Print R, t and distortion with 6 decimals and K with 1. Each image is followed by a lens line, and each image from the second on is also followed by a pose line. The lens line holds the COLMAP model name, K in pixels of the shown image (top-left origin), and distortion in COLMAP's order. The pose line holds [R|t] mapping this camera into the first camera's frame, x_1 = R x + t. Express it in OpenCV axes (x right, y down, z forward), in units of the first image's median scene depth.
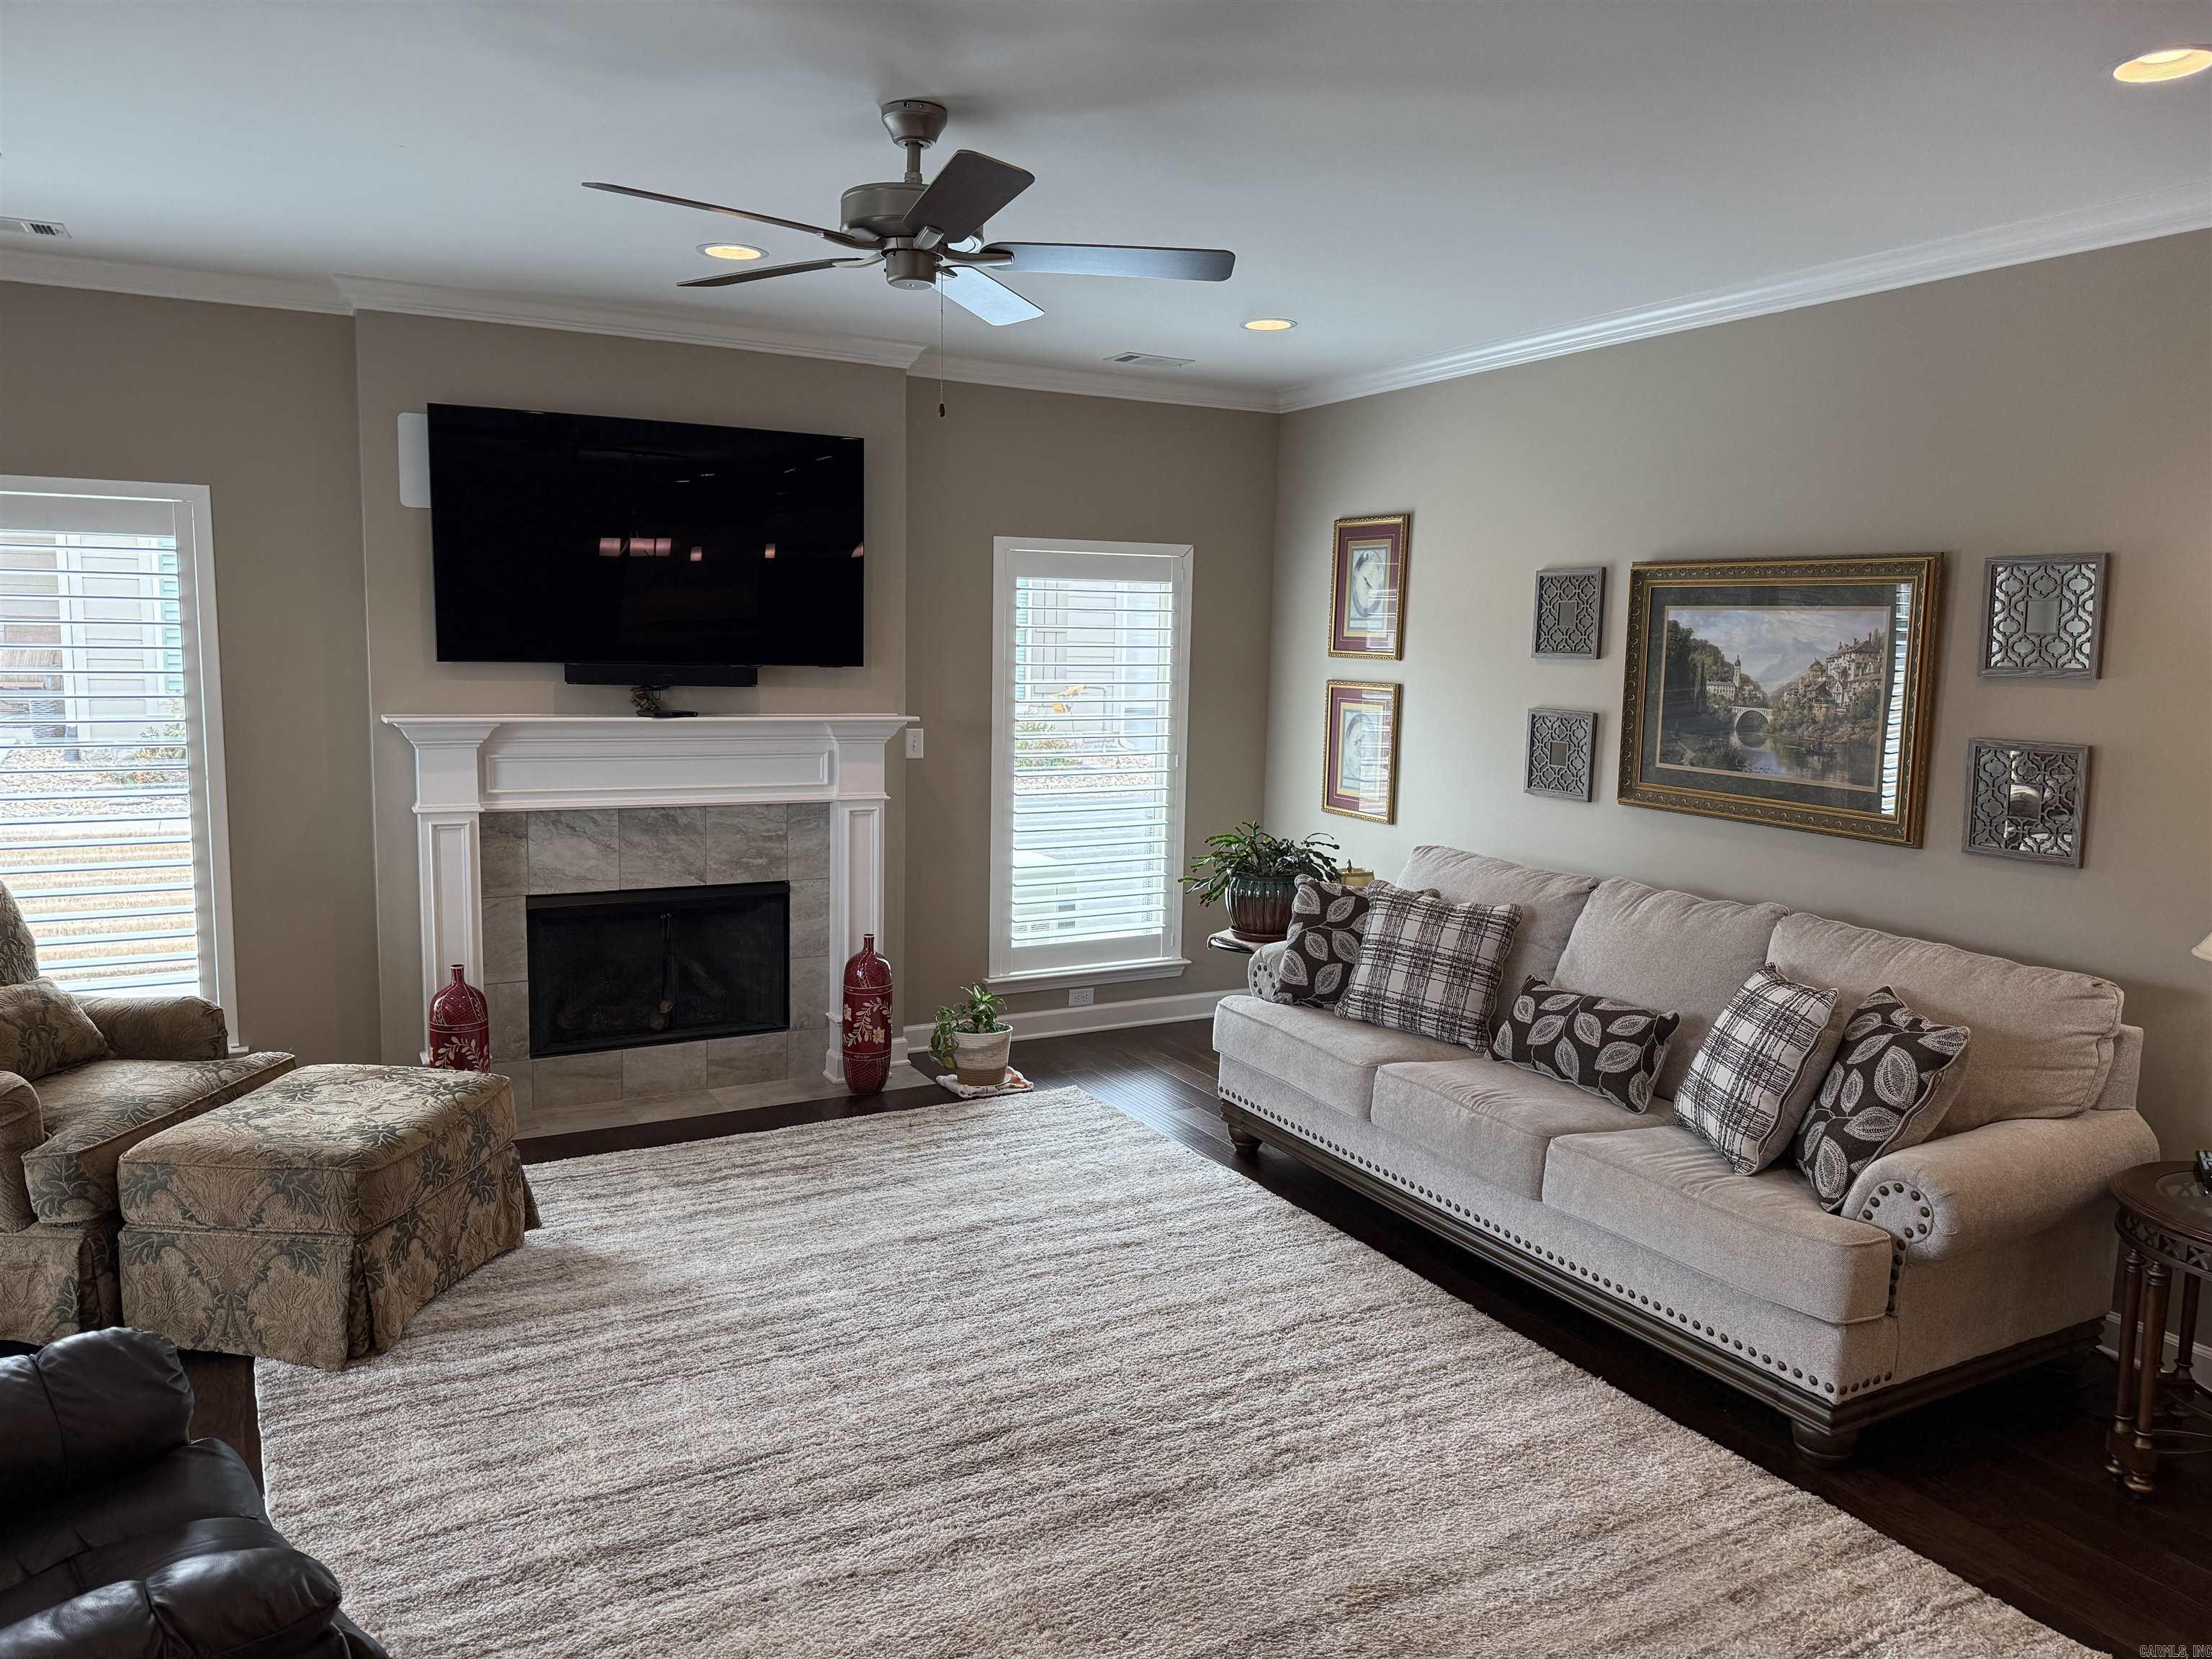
lens RADIAL K [[1539.8, 0, 1106.0], [0, 1539.8, 829.5], [0, 0, 1]] dist [0.174447, -0.326152]
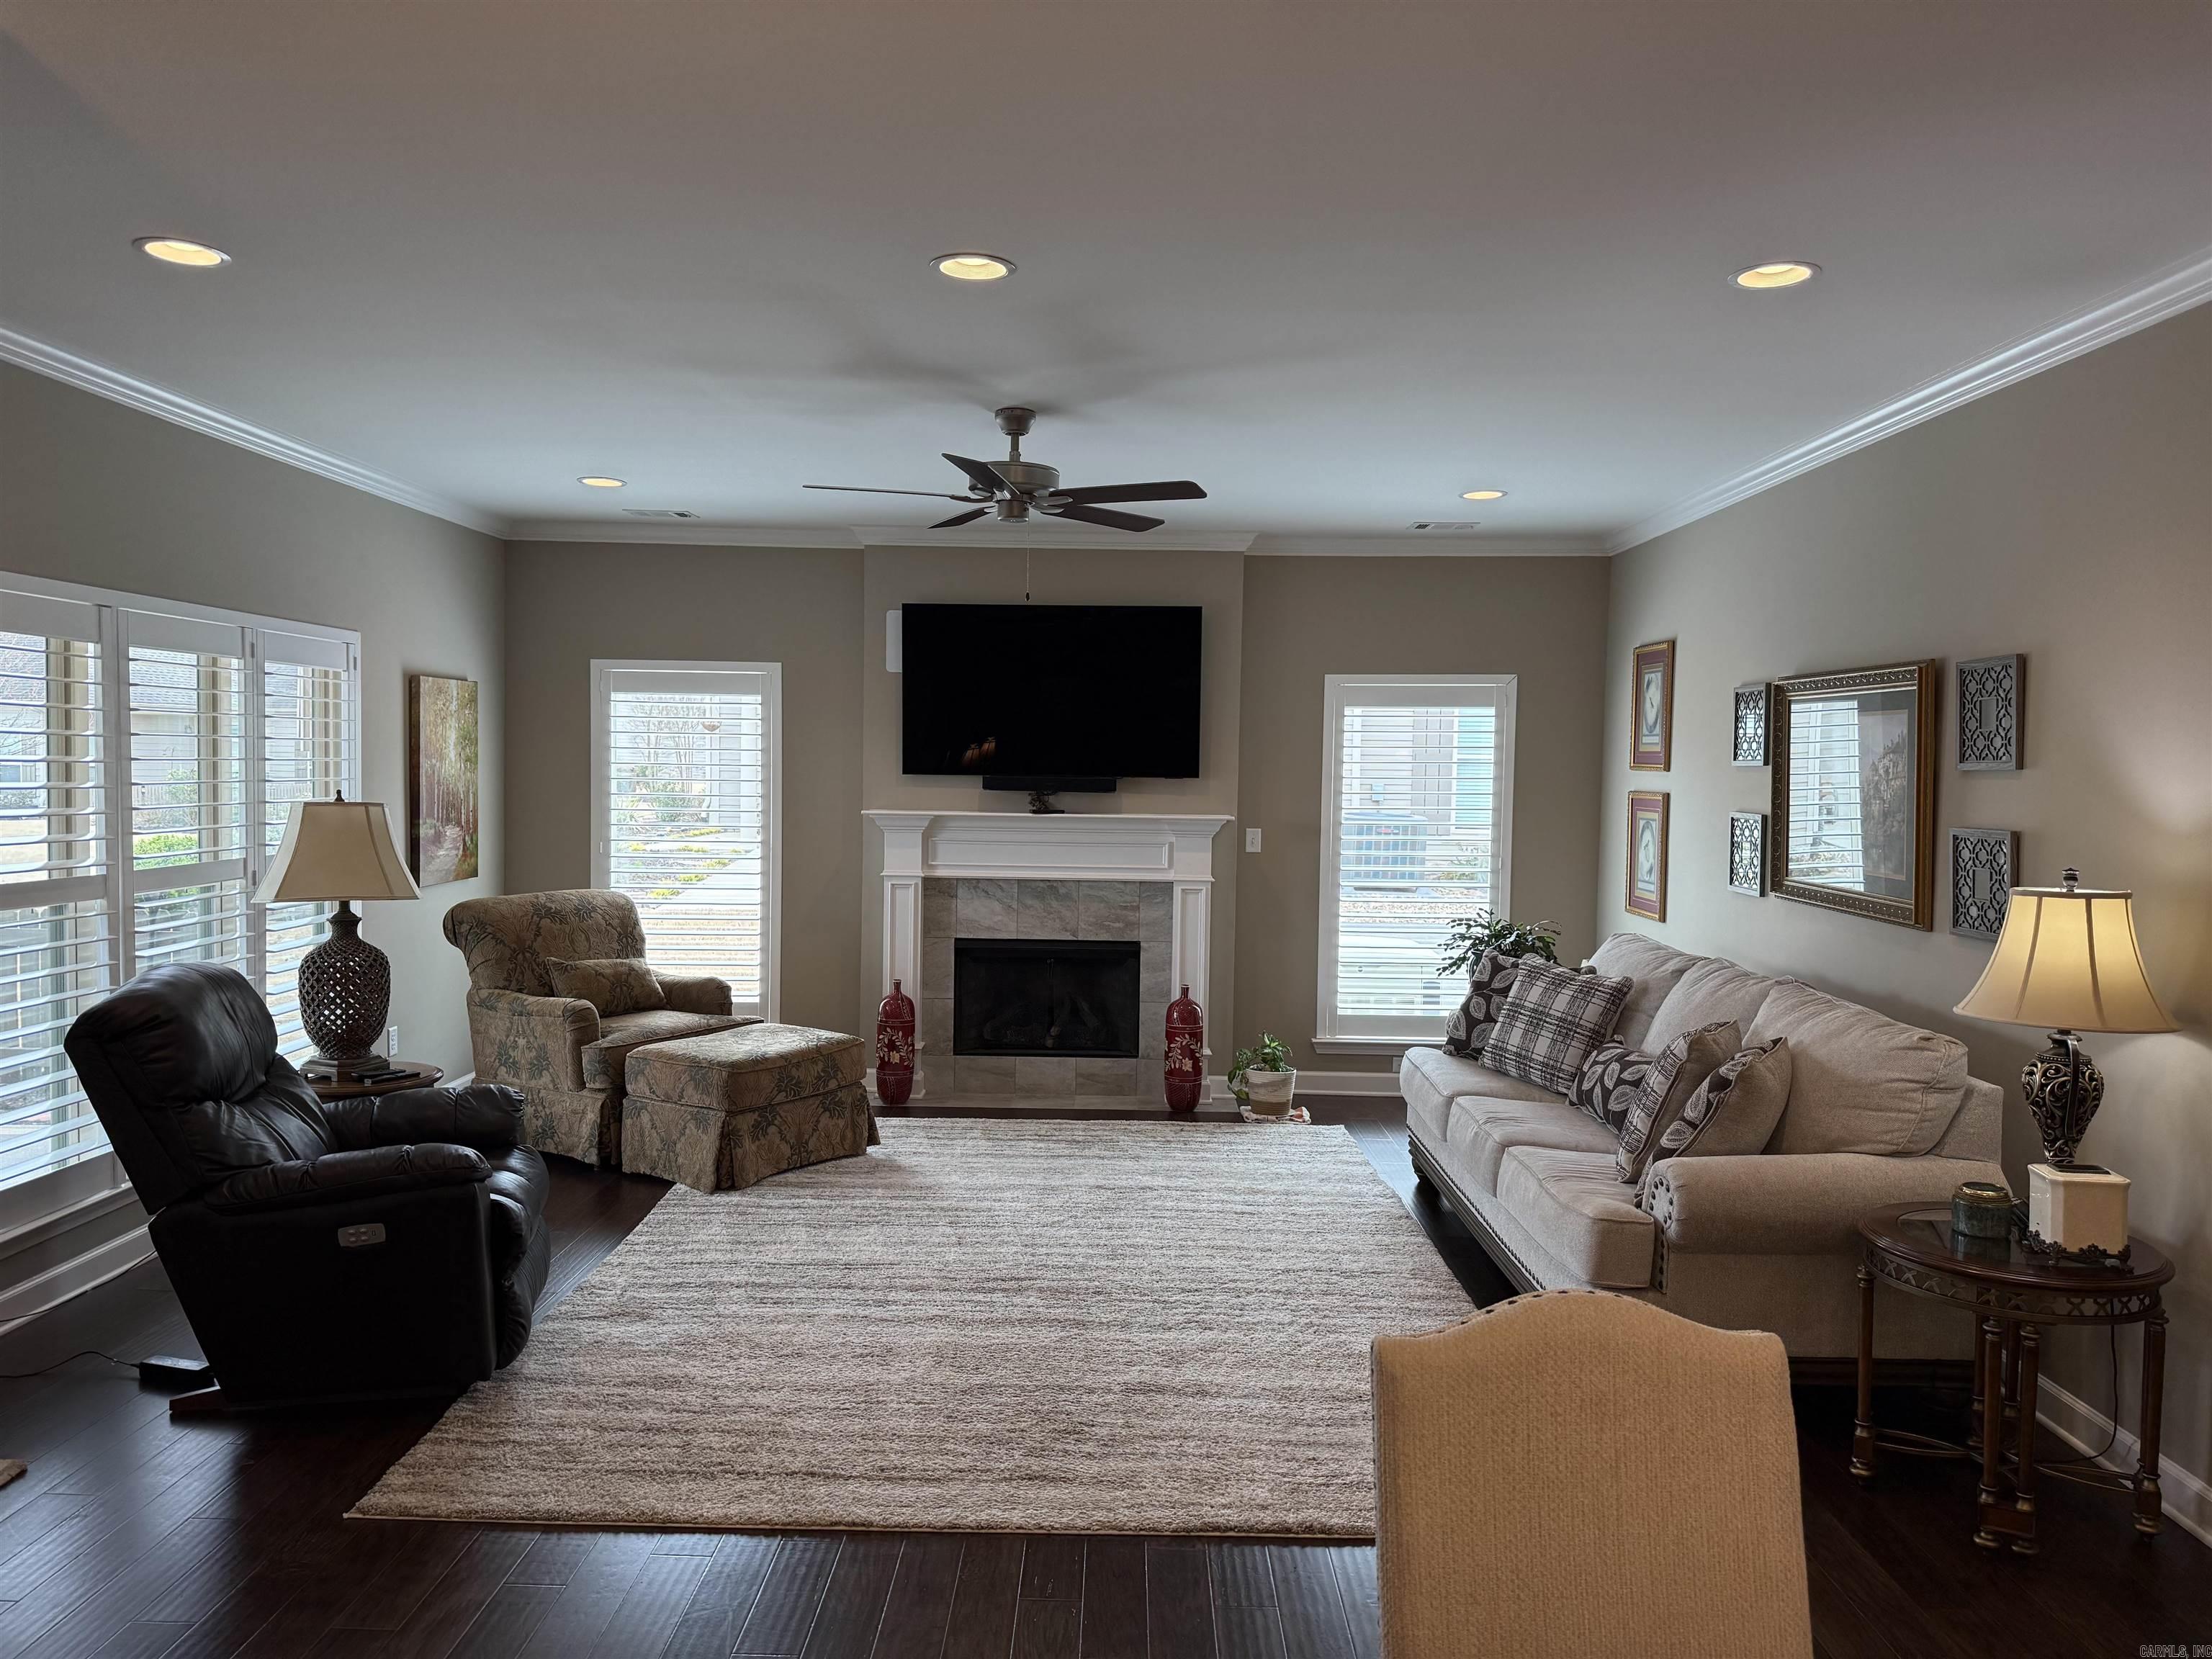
lens RADIAL K [[1539.8, 0, 1106.0], [0, 1539.8, 829.5], [0, 0, 1]] dist [0.174447, -0.326152]
pose [[0.877107, 0.012323, -0.480137, 0.460924], [-0.057274, 0.995221, -0.079084, 0.051246], [0.476868, 0.096864, 0.873621, -0.184554]]
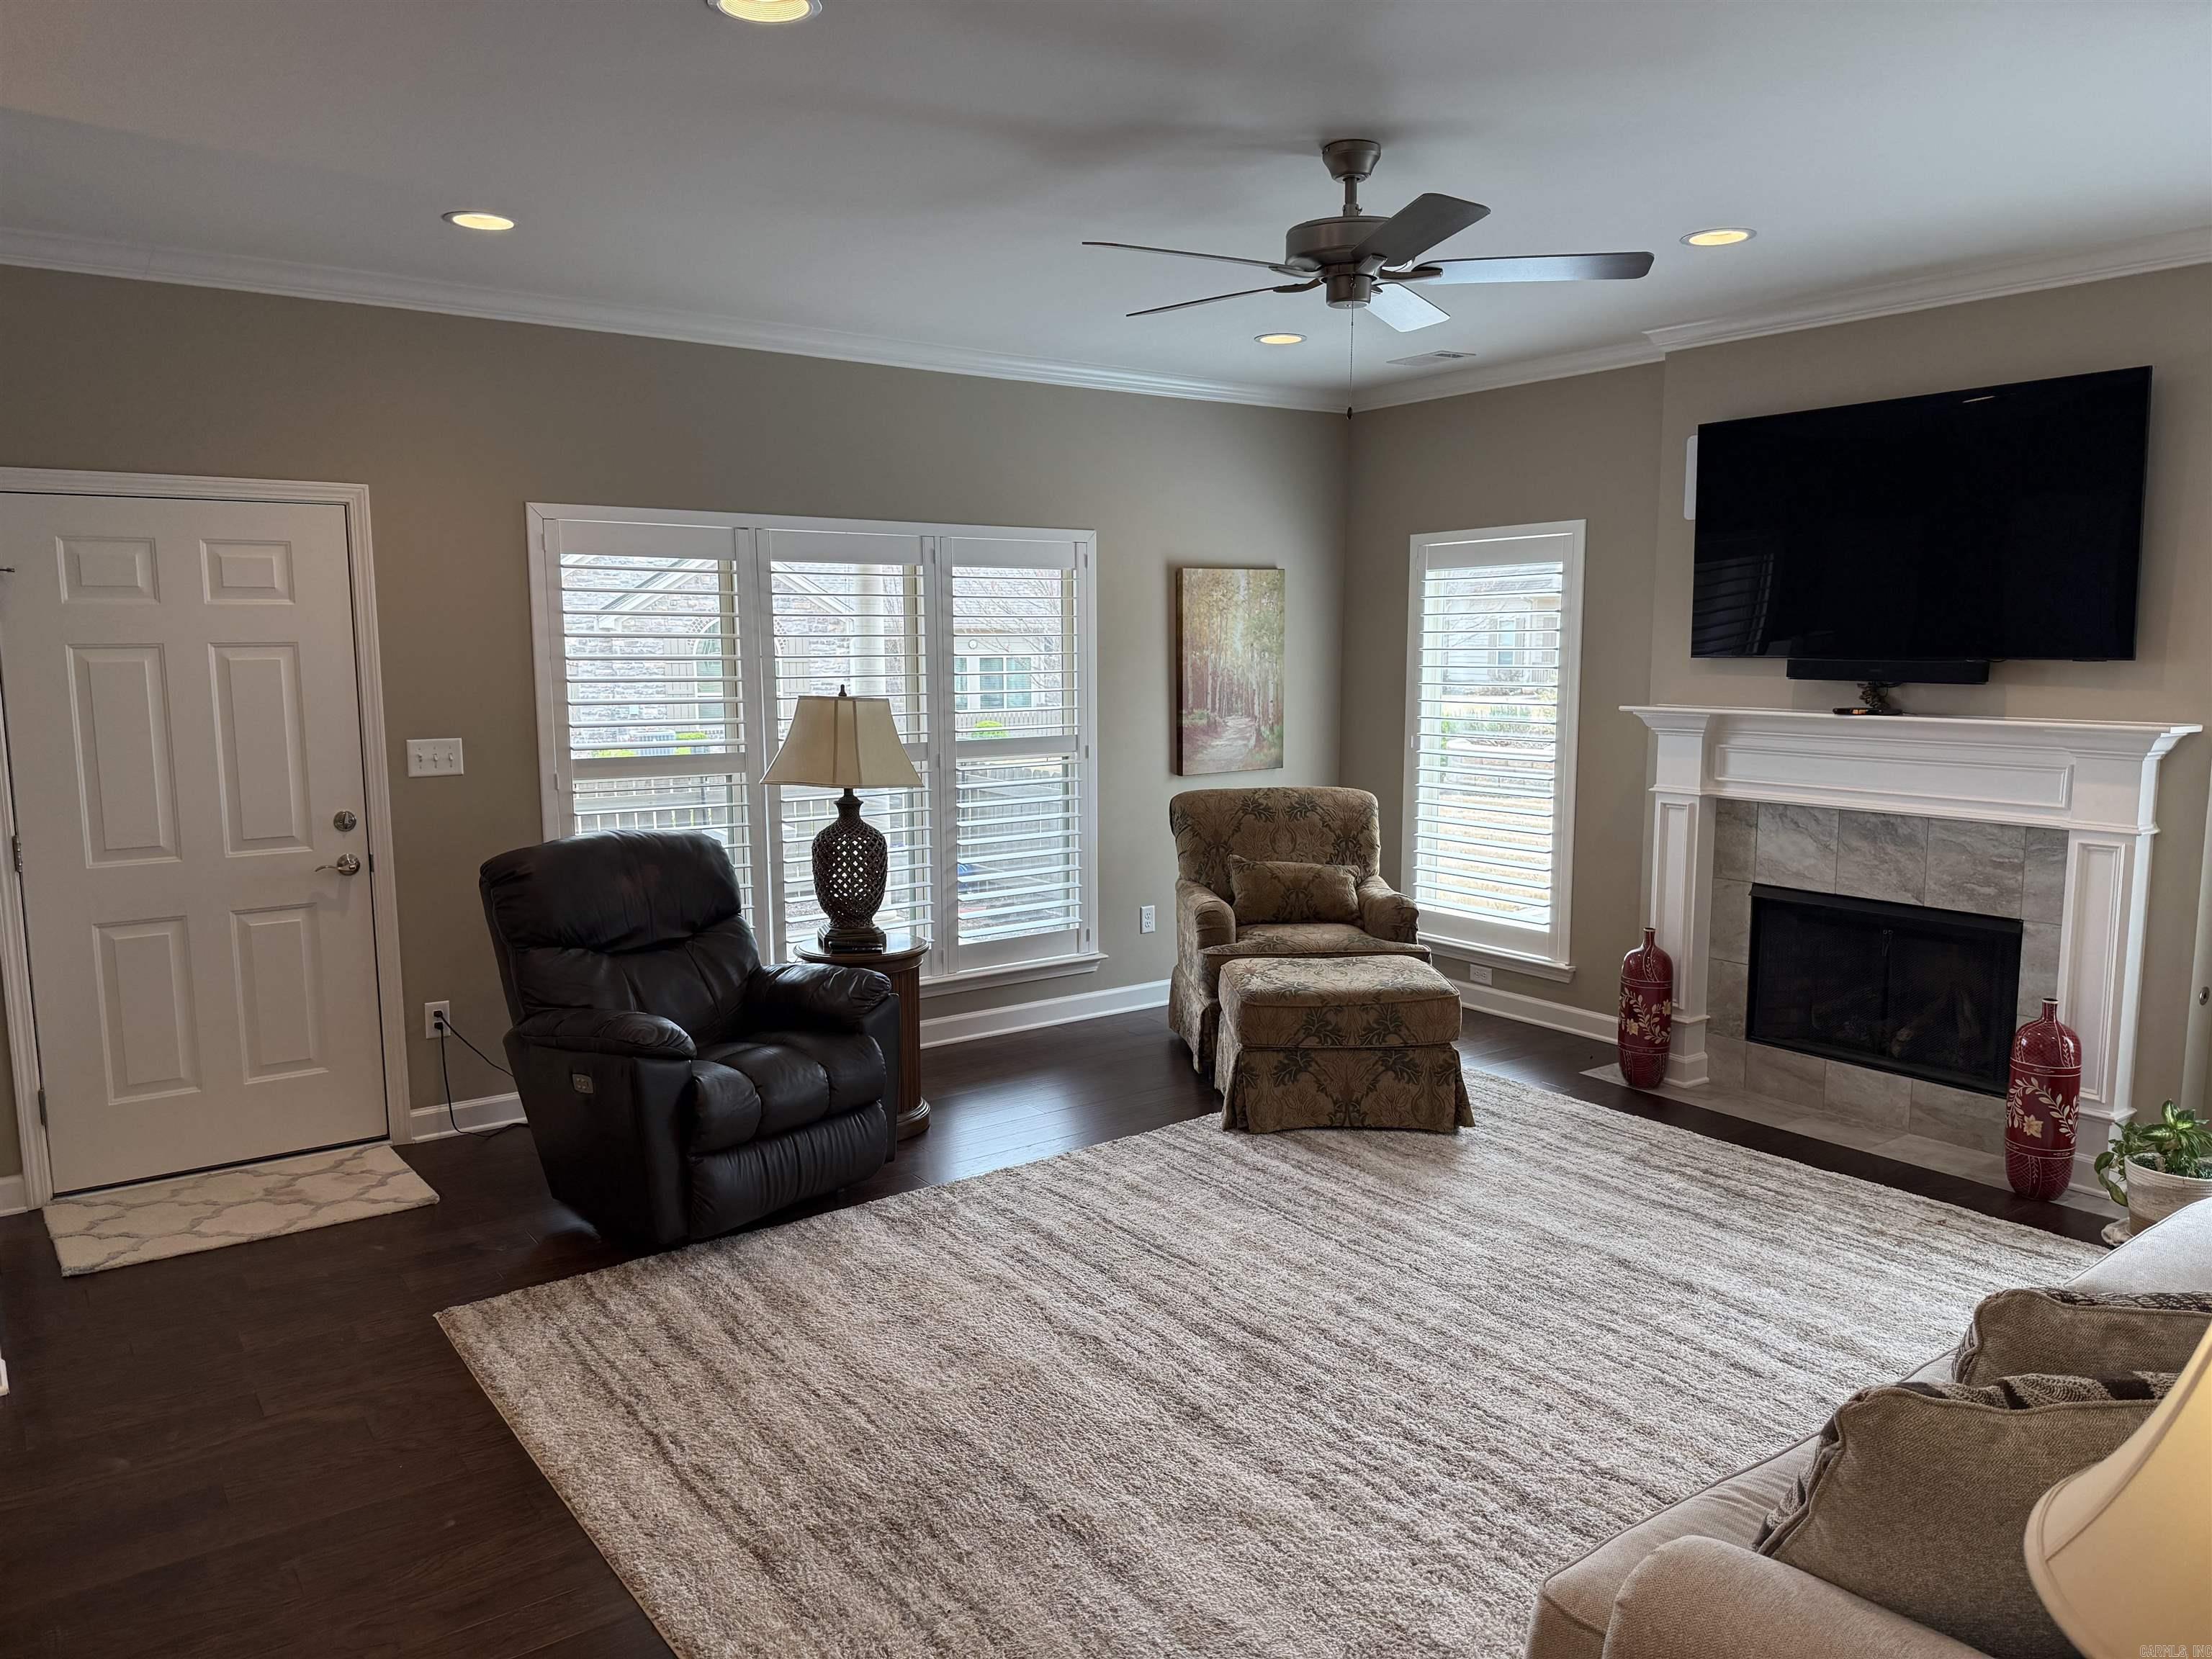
lens RADIAL K [[1535.0, 0, 1101.8], [0, 1535.0, 832.6], [0, 0, 1]] dist [0.169509, -0.335894]
pose [[0.135267, 0.103273, -0.985412, 0.642319], [-0.116199, 0.989343, 0.087735, -0.034456], [0.983972, 0.102636, 0.145826, 0.458738]]
